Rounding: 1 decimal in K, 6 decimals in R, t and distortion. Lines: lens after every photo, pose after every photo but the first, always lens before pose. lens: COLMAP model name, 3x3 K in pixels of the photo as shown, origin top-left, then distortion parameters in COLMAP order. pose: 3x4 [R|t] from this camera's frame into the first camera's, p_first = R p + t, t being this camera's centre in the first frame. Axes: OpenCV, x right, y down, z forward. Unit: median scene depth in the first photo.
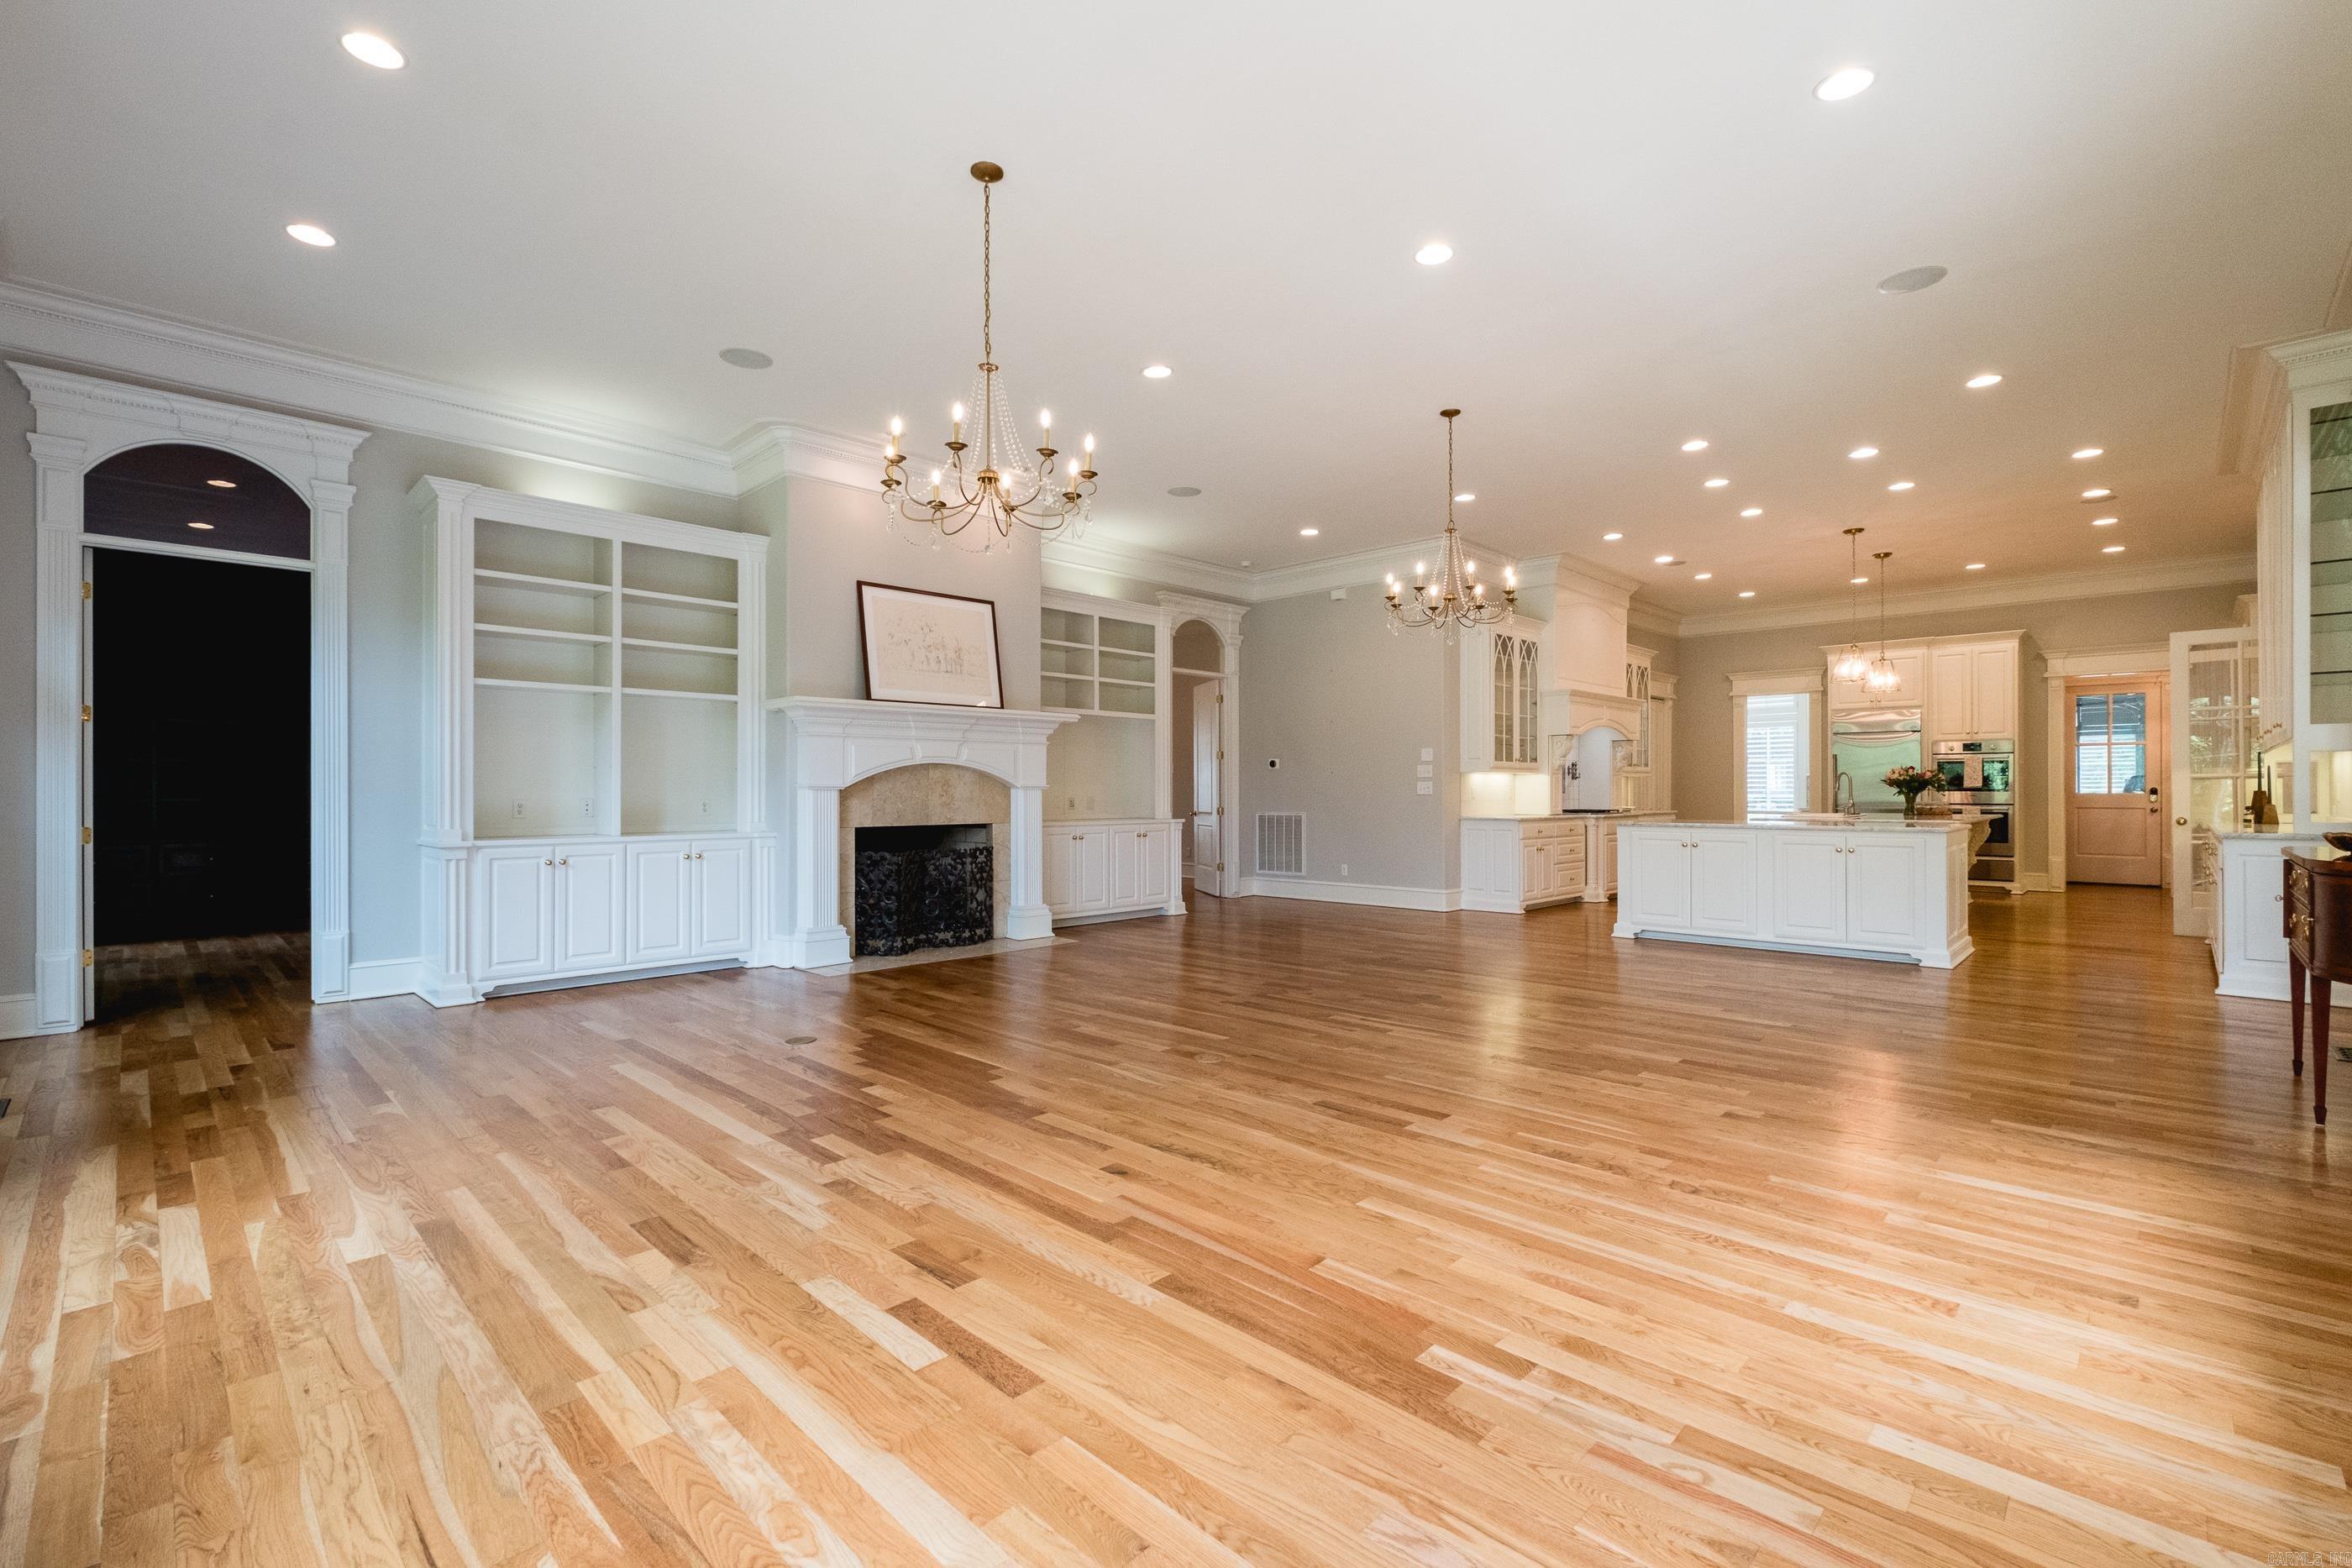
lens RADIAL K [[1073.3, 0, 1111.7], [0, 1073.3, 791.7], [0, 0, 1]] dist [0.008290, -0.000590]
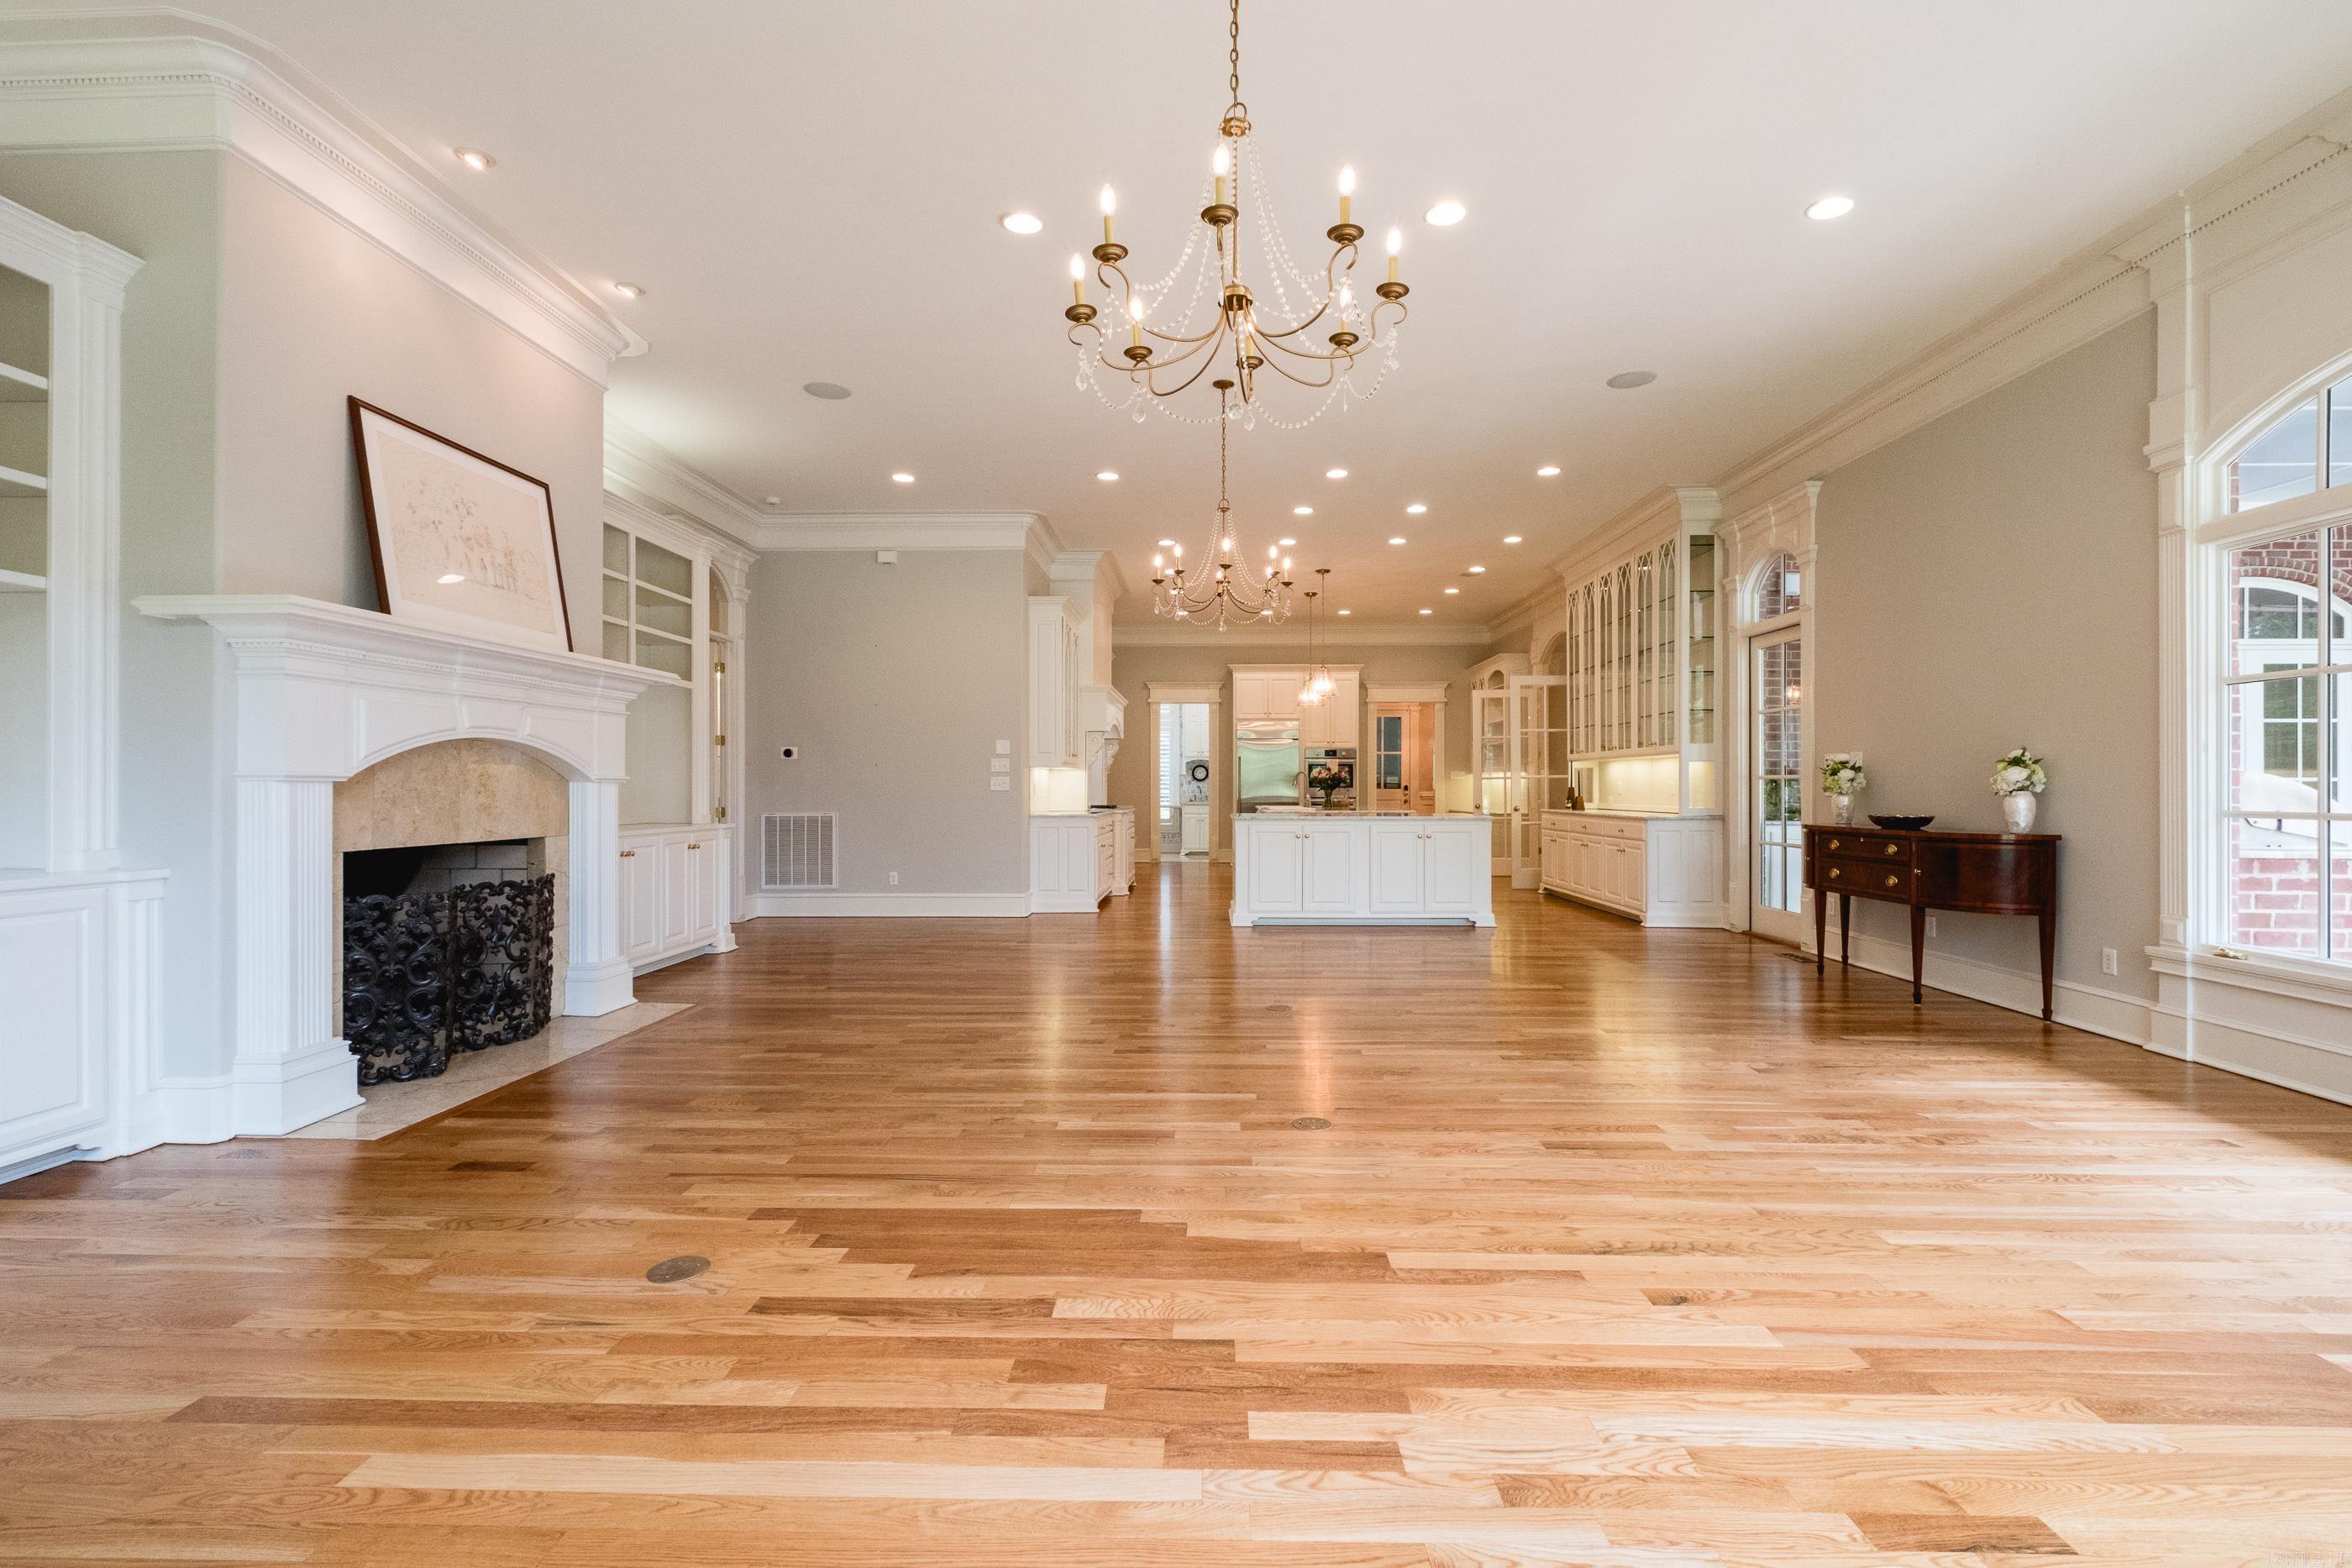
lens RADIAL K [[1082.8, 0, 1211.7], [0, 1082.8, 787.3], [0, 0, 1]] dist [0.001298, -0.001063]
pose [[0.696893, 0.001377, 0.717173, -0.293584], [-0.000576, 0.999999, -0.001360, 0.001091], [-0.717174, 0.000535, 0.696893, 0.277156]]
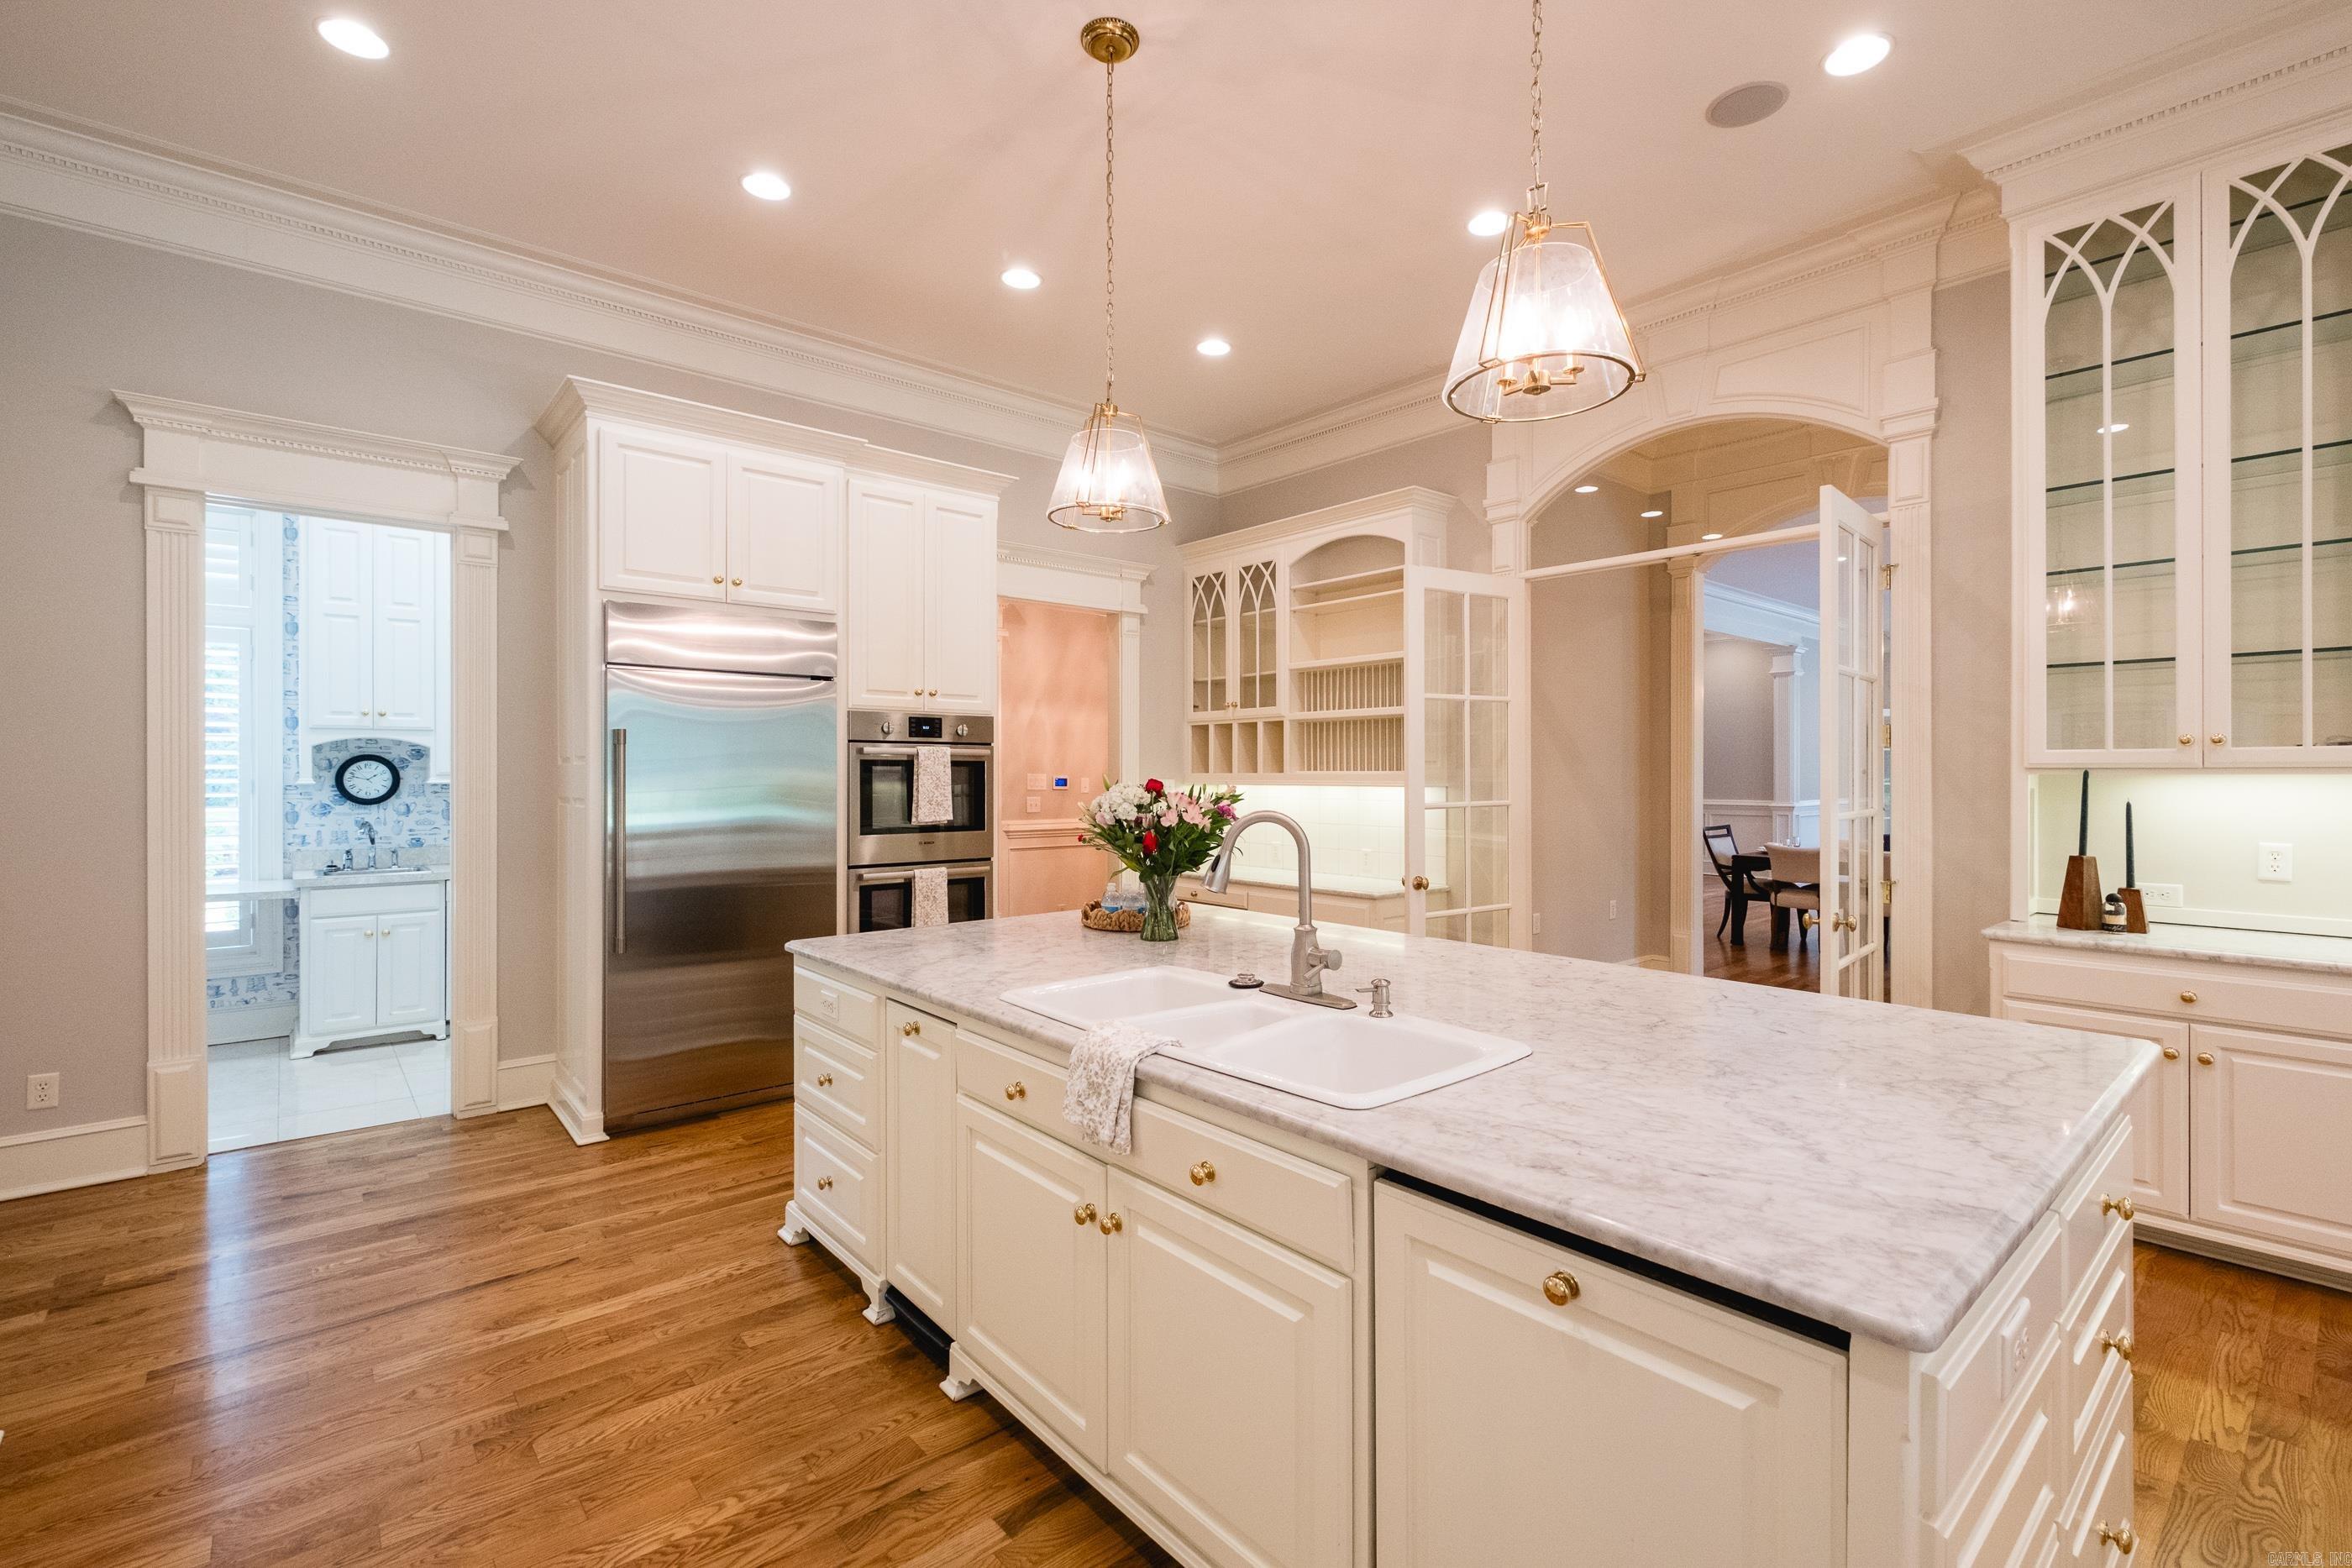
lens RADIAL K [[1026.8, 0, 1182.2], [0, 1026.8, 770.8], [0, 0, 1]] dist [-0.001390, -0.000913]
pose [[0.041129, 0.003018, 0.999149, 0.539195], [0.000358, 0.999995, -0.003036, -0.031062], [-0.999154, 0.000483, 0.041127, 1.180977]]
